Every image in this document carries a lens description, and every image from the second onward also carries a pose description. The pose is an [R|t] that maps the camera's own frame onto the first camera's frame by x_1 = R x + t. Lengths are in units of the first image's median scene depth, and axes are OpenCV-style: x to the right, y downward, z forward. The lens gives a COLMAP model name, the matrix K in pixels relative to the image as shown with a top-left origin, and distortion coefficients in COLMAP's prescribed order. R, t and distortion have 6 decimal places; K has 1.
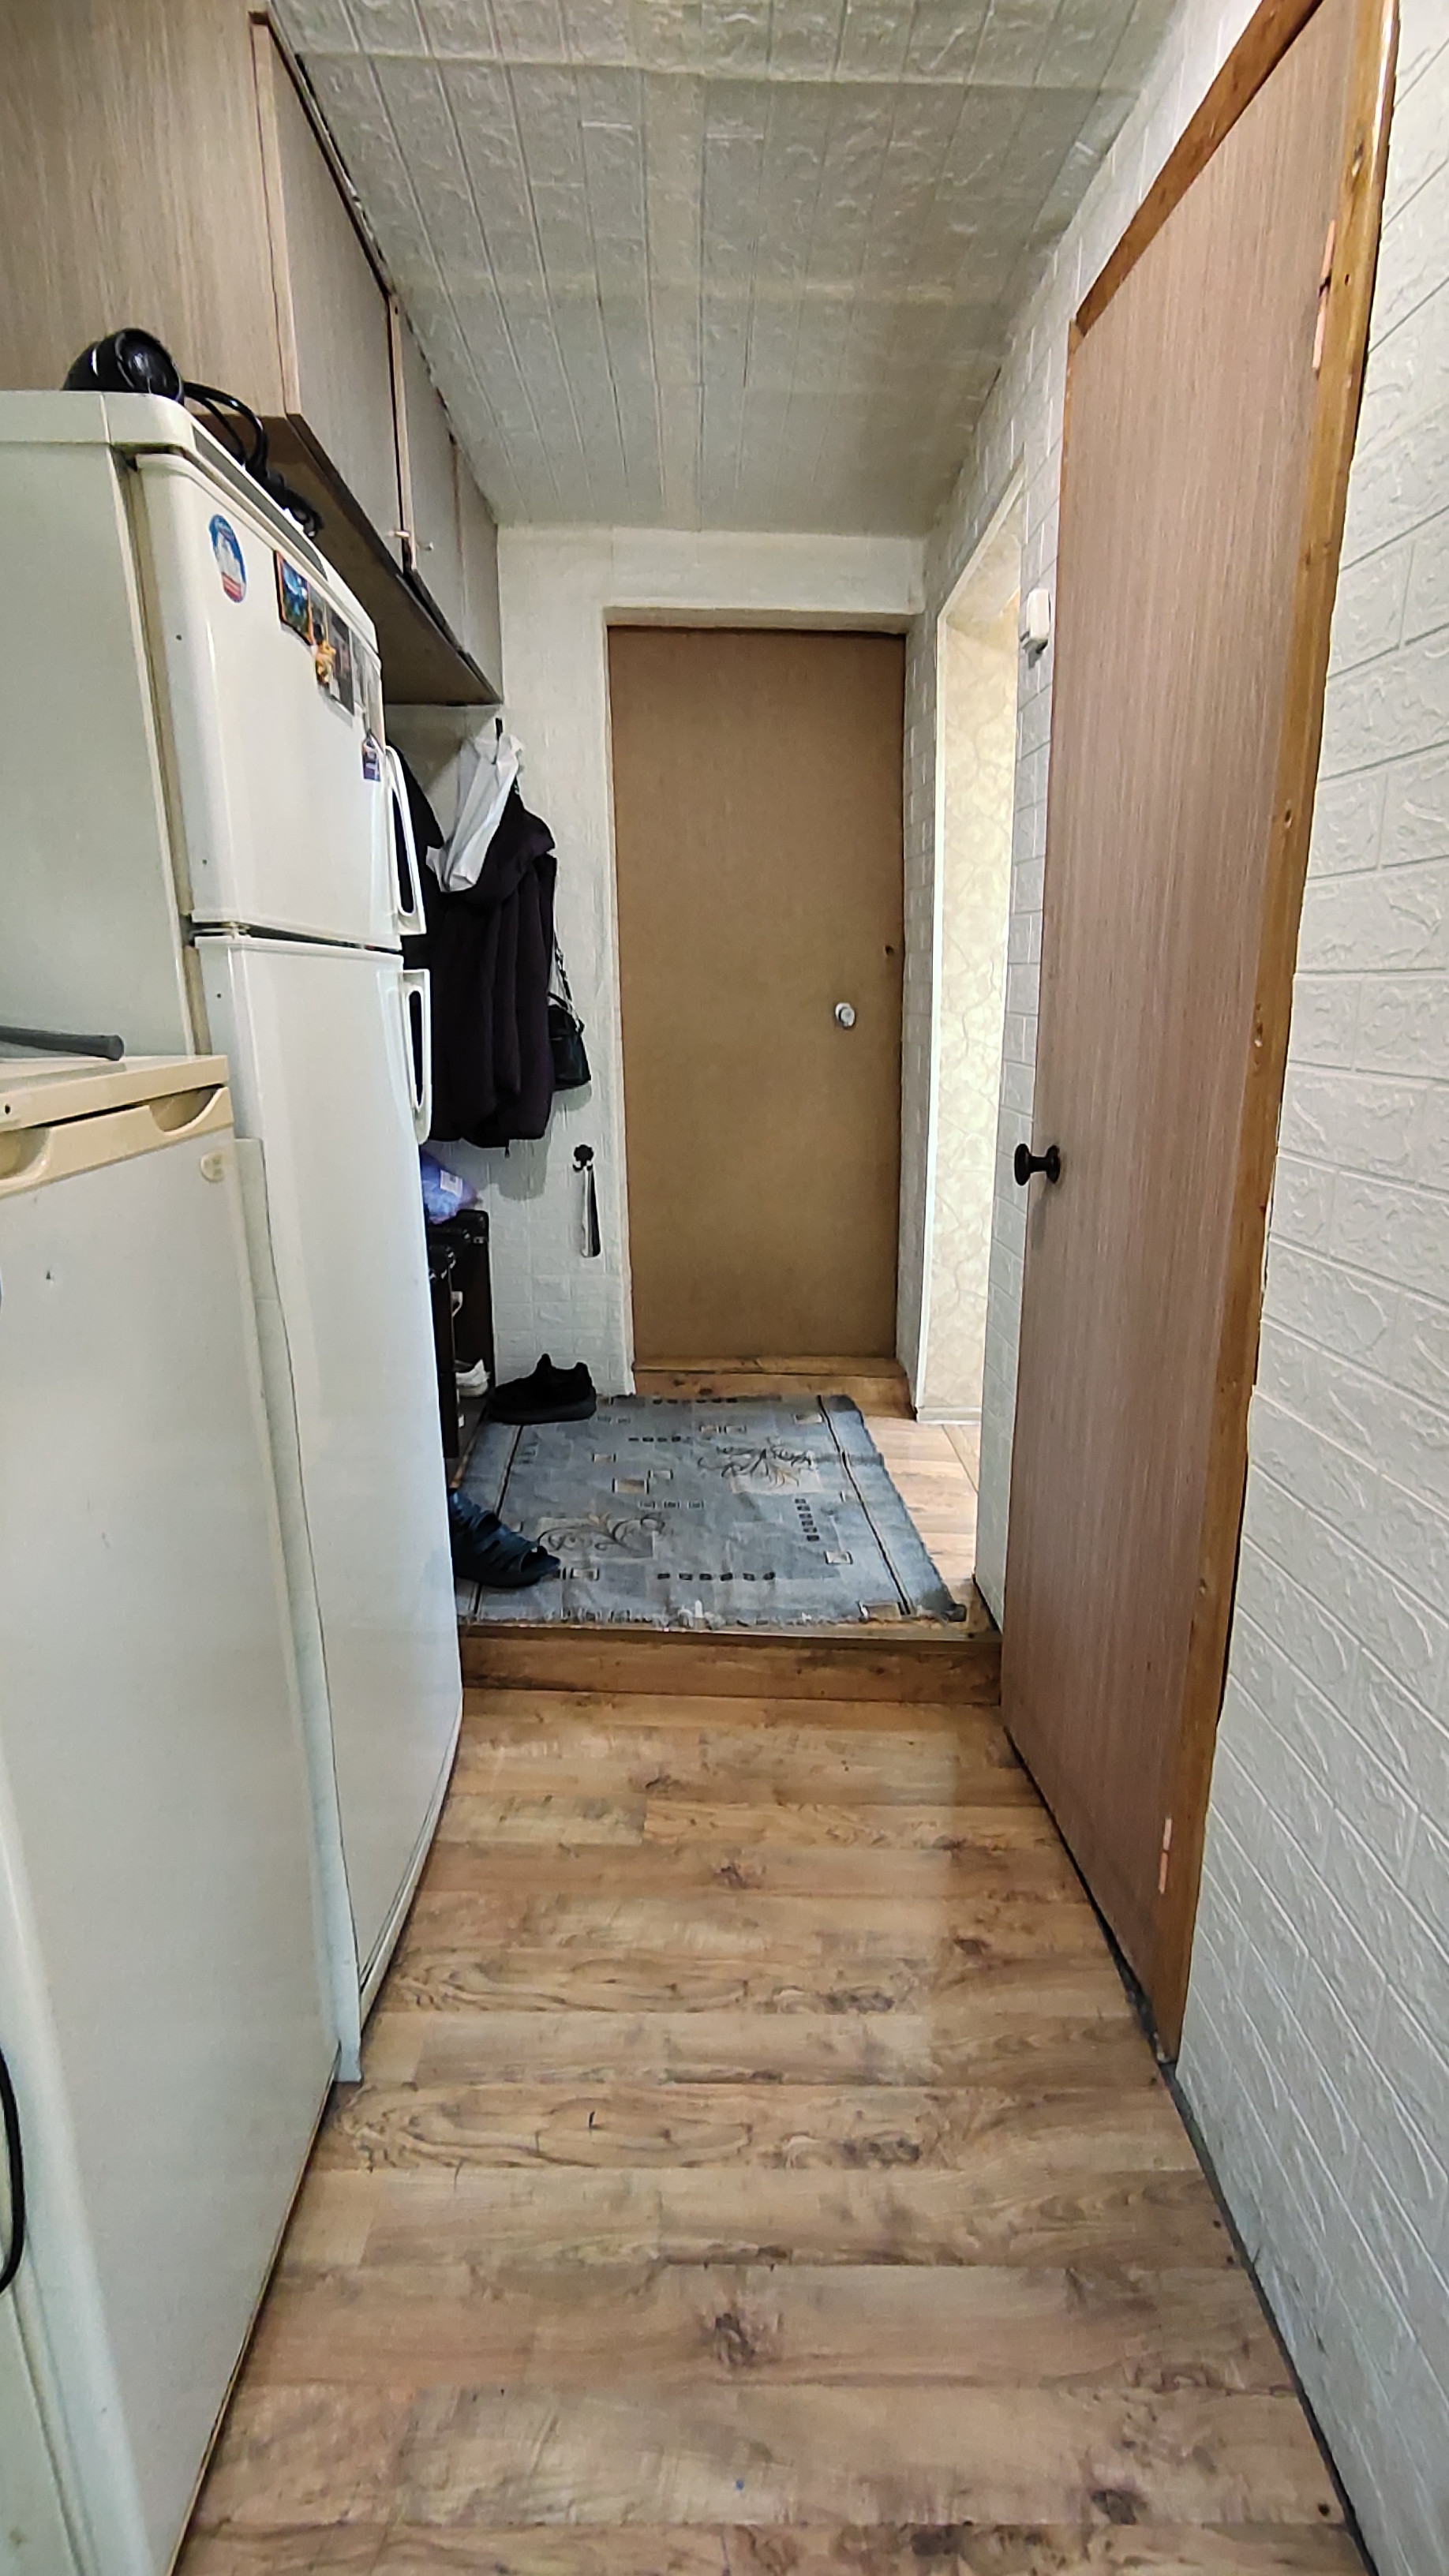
lens RADIAL K [[1178.9, 0, 732.2], [0, 1178.9, 1291.4], [0, 0, 1]] dist [0.009757, 0.001340]
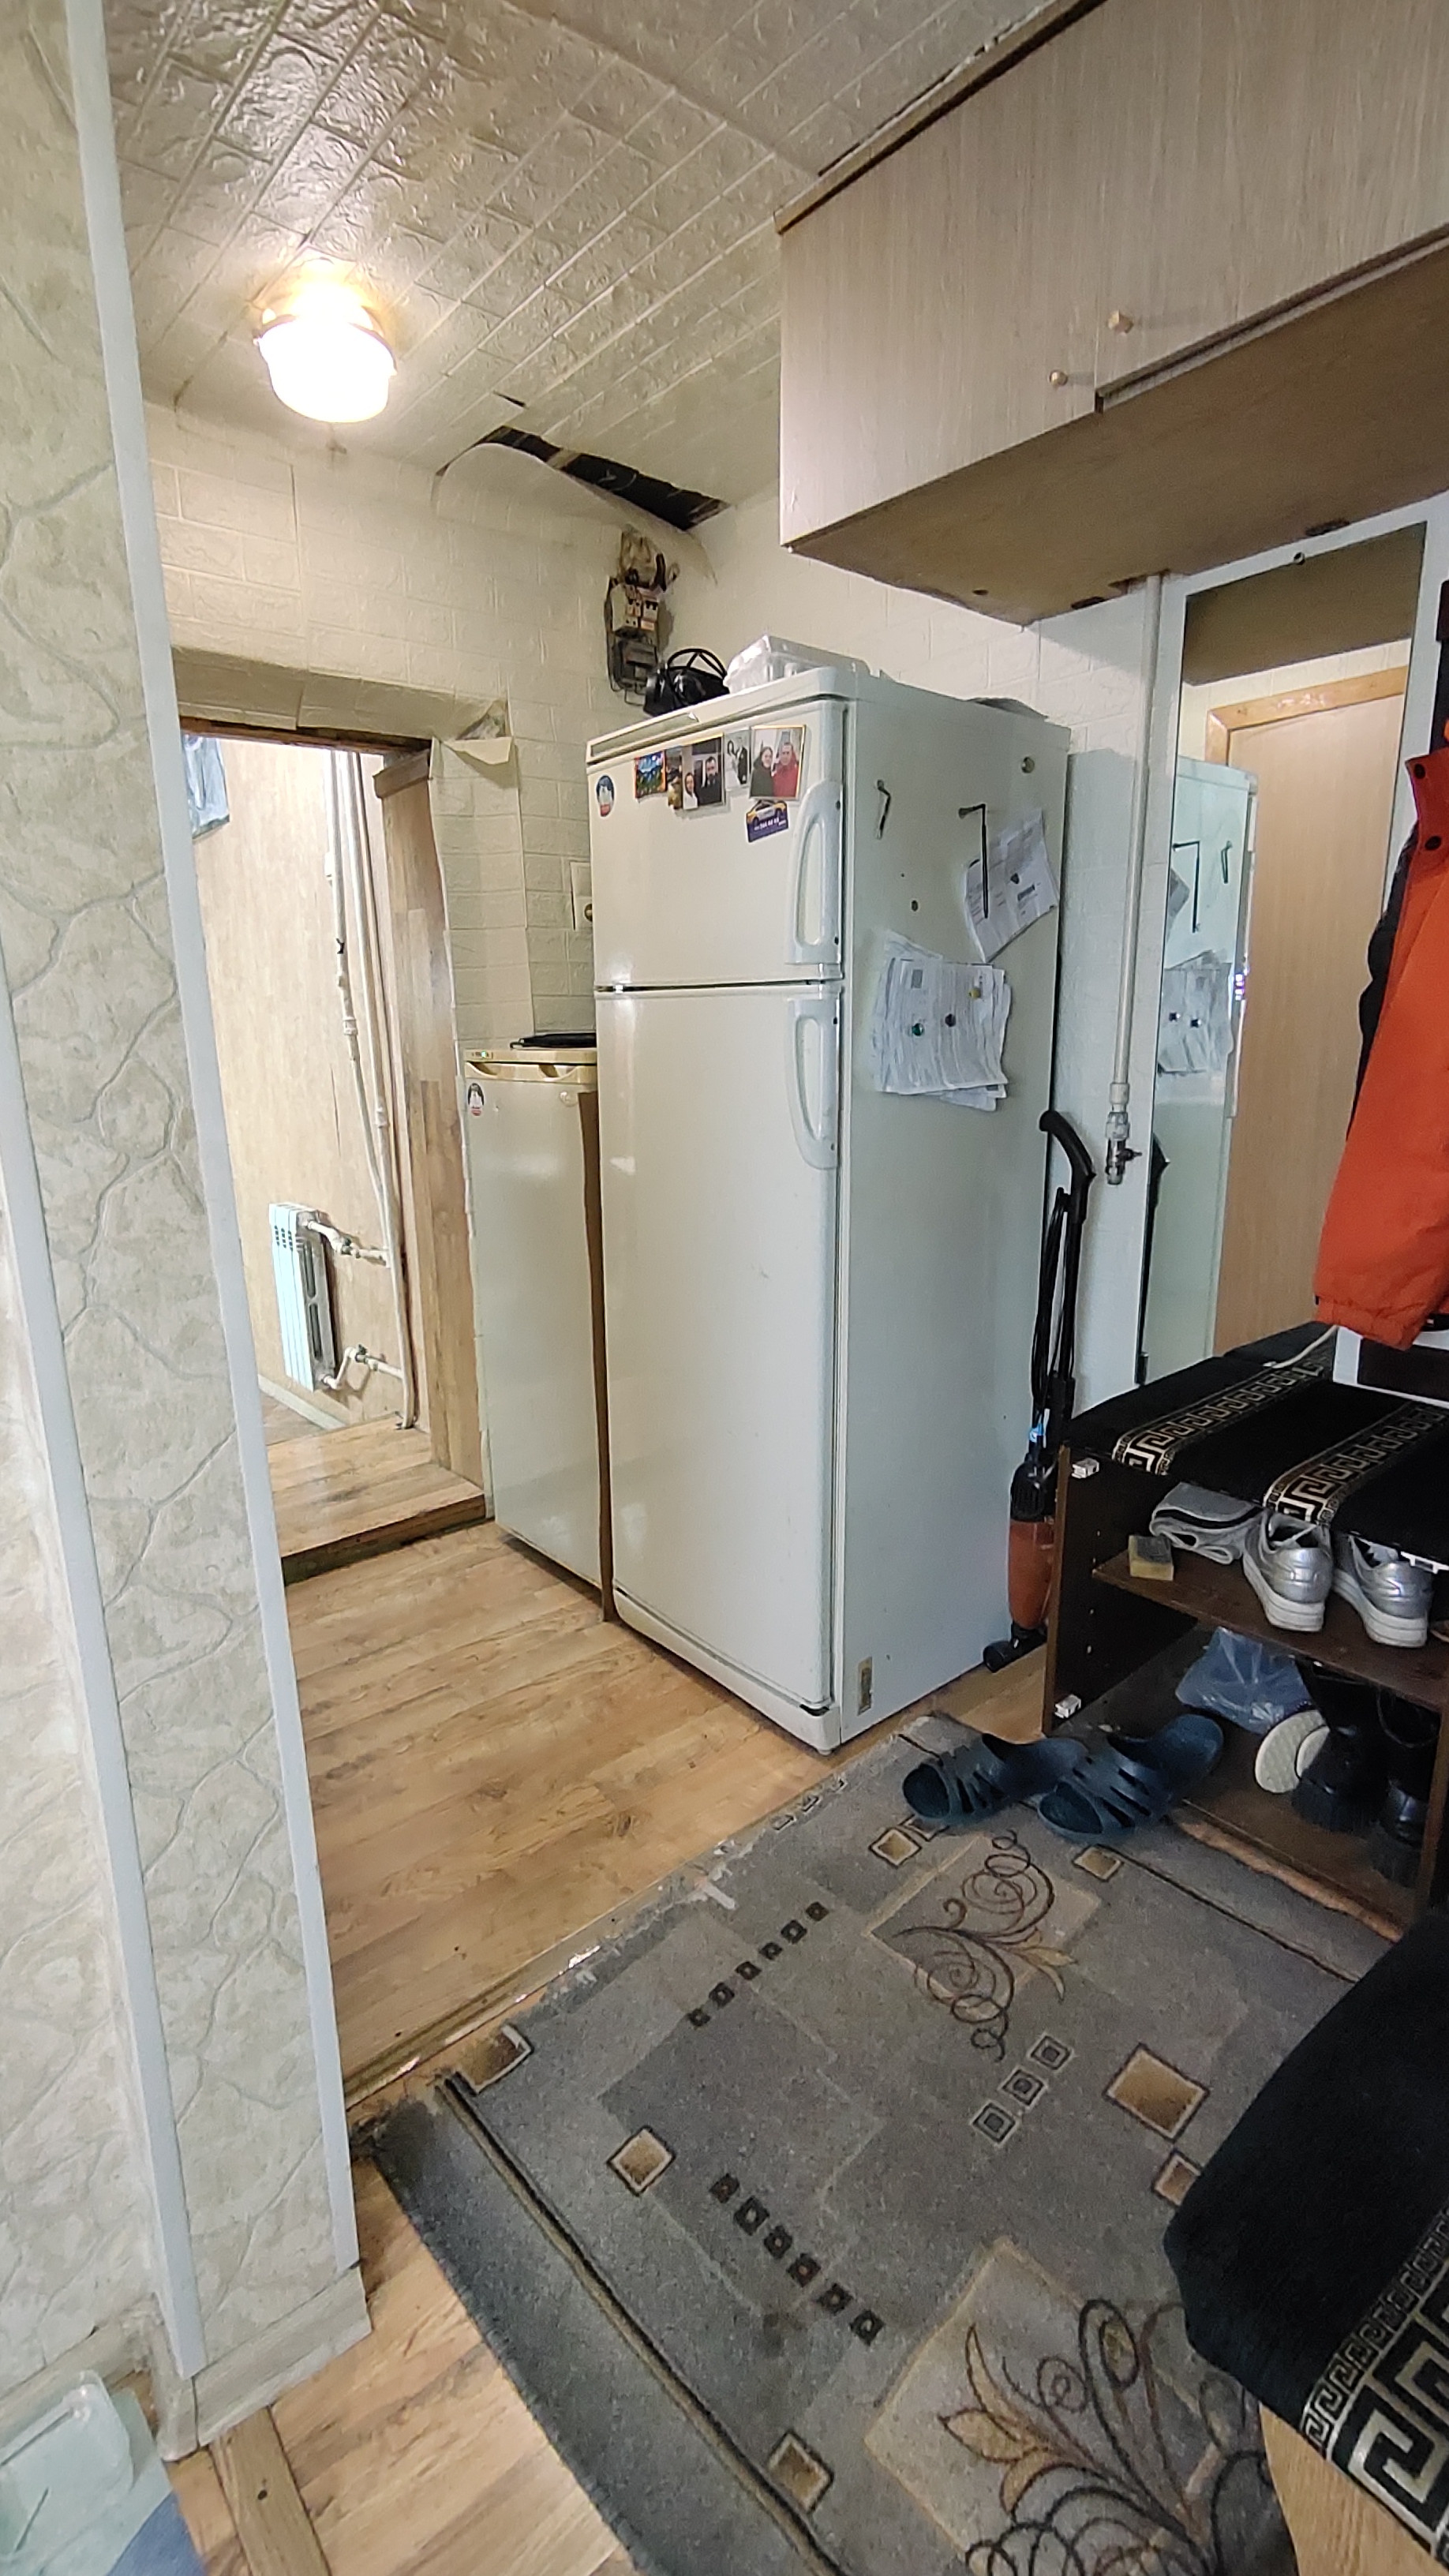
lens RADIAL K [[1178.9, 0, 727.8], [0, 1178.9, 1293.5], [0, 0, 1]] dist [0.009757, 0.001340]
pose [[-0.786332, 0.165836, -0.595131, 0.404025], [-0.132051, 0.895923, 0.424129, -0.434563], [0.603527, 0.412094, -0.682594, 1.637067]]
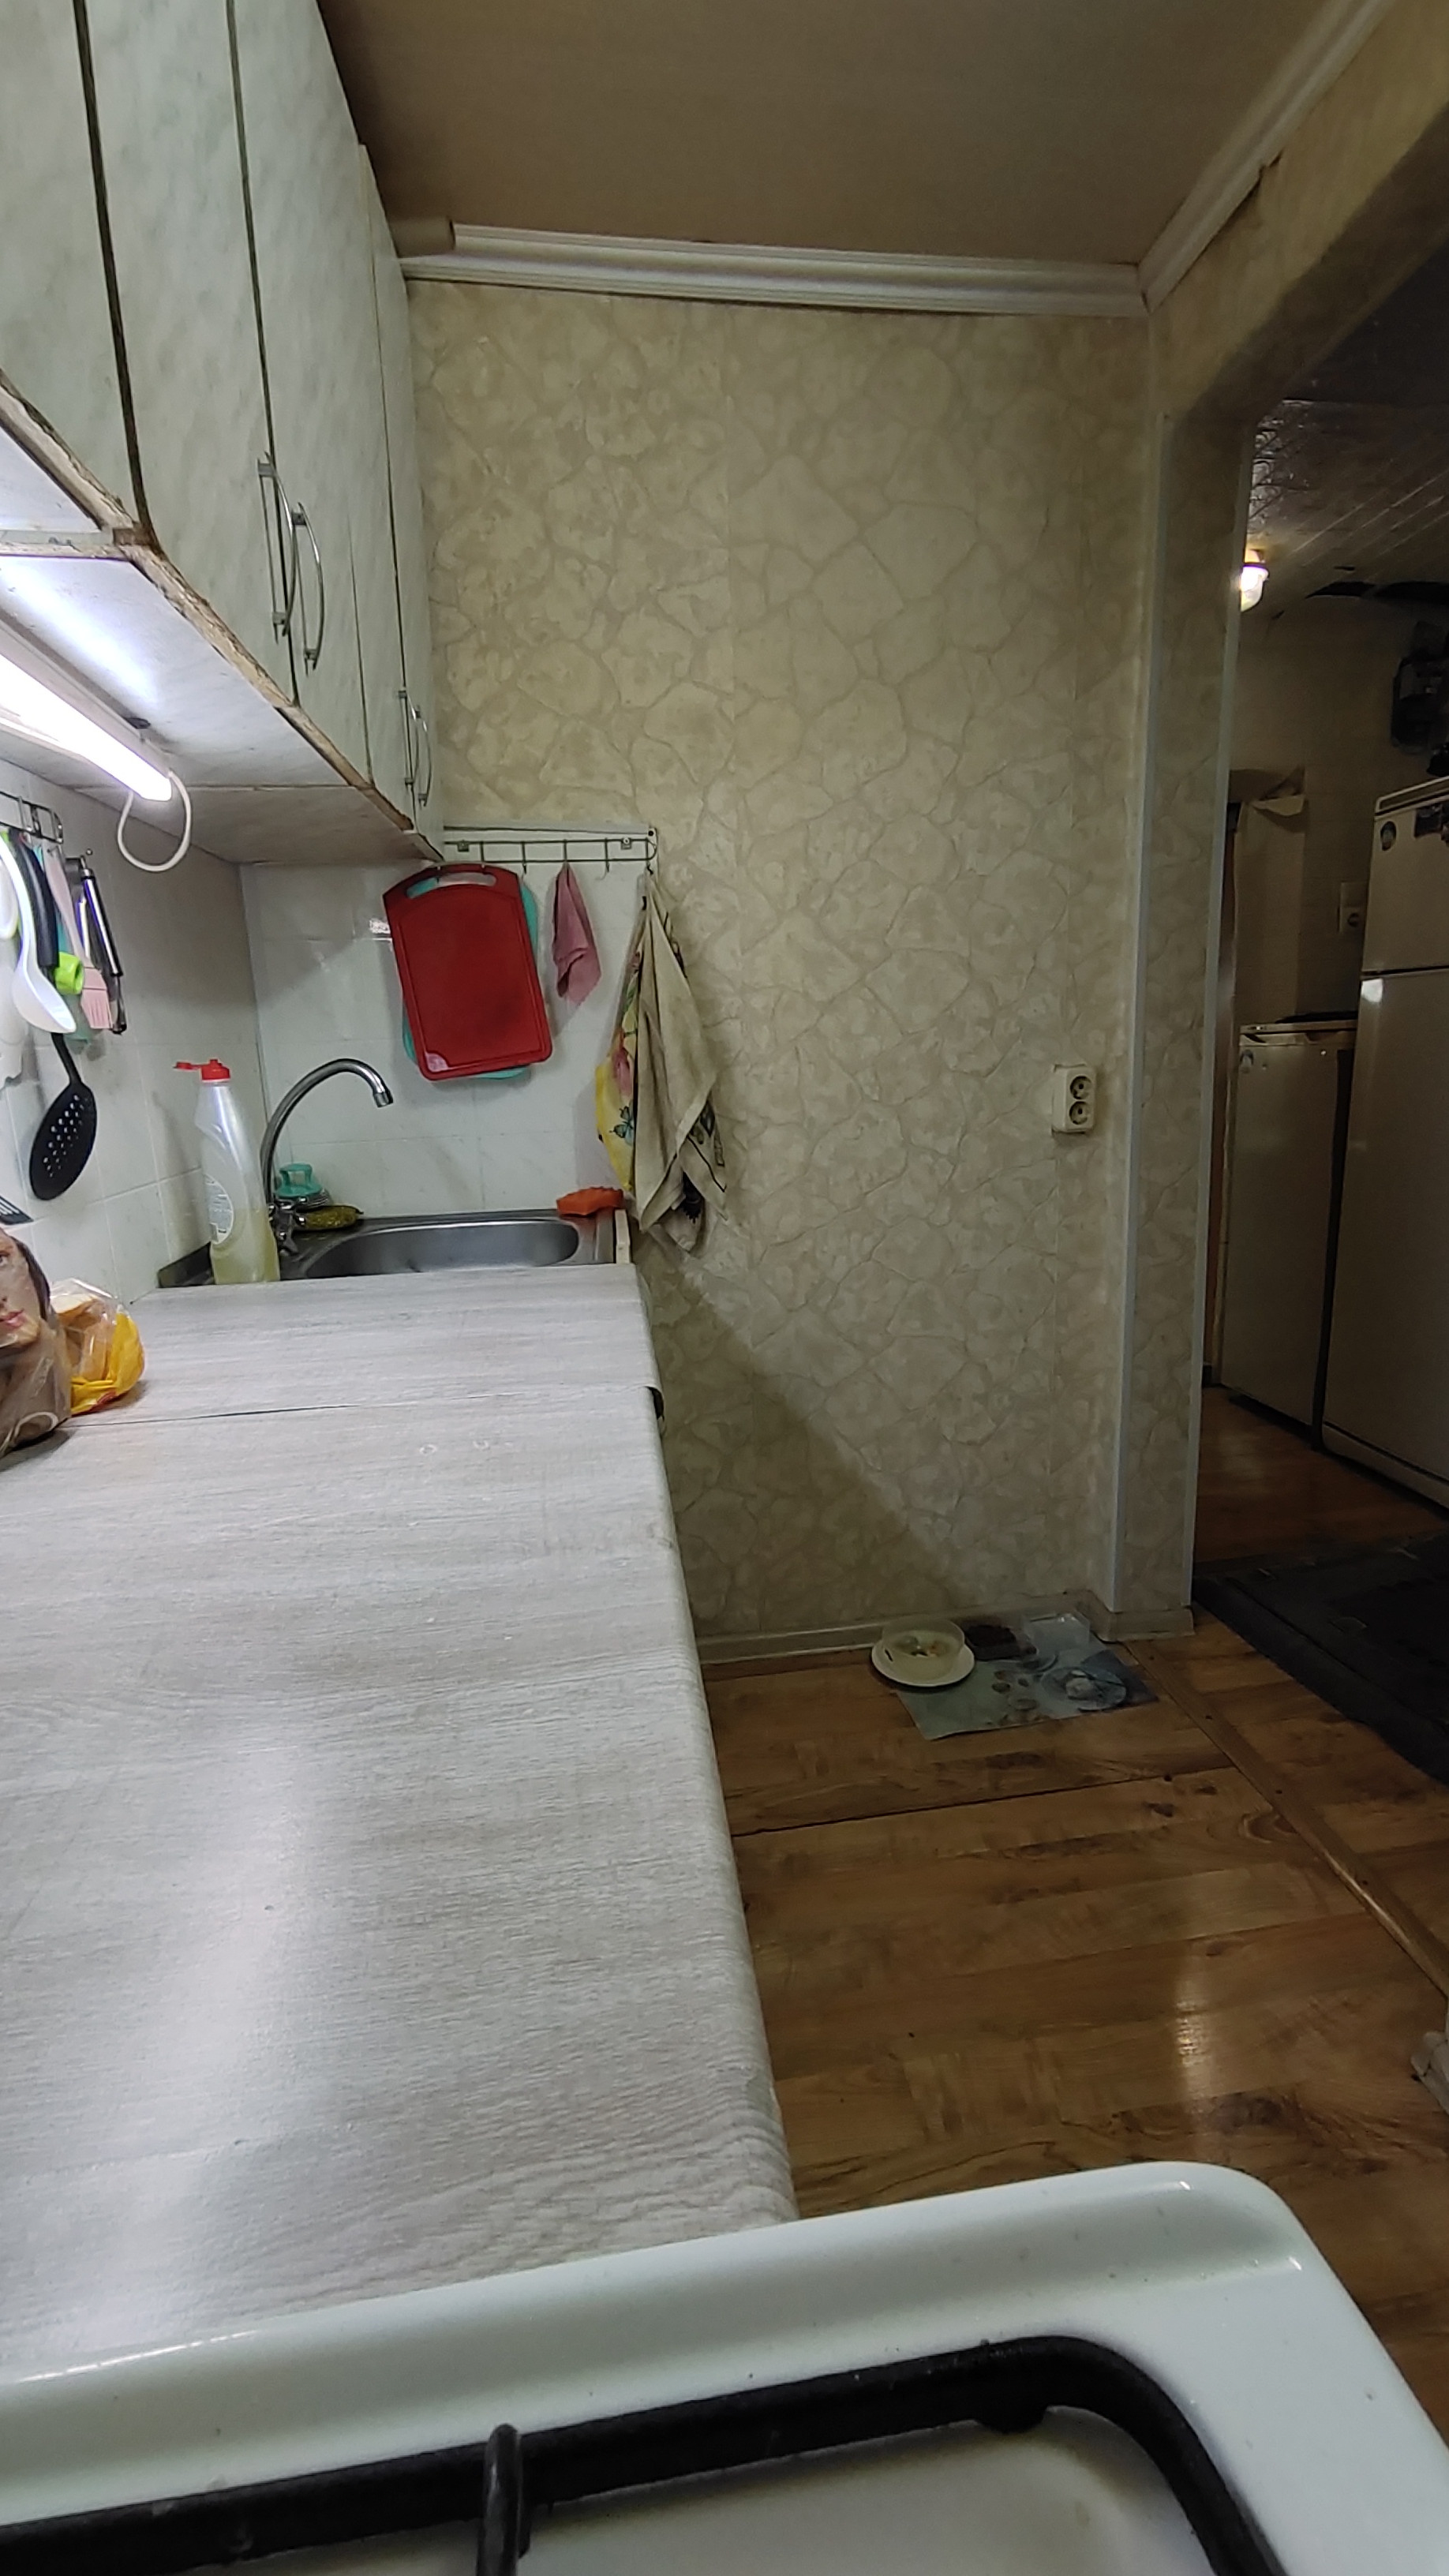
lens RADIAL K [[1178.9, 0, 733.3], [0, 1178.9, 1288.7], [0, 0, 1]] dist [0.009757, 0.001340]
pose [[-0.991139, 0.062017, -0.117459, 0.859288], [0.004292, 0.898800, 0.438338, -0.524425], [0.132757, 0.433950, -0.891102, 2.185386]]
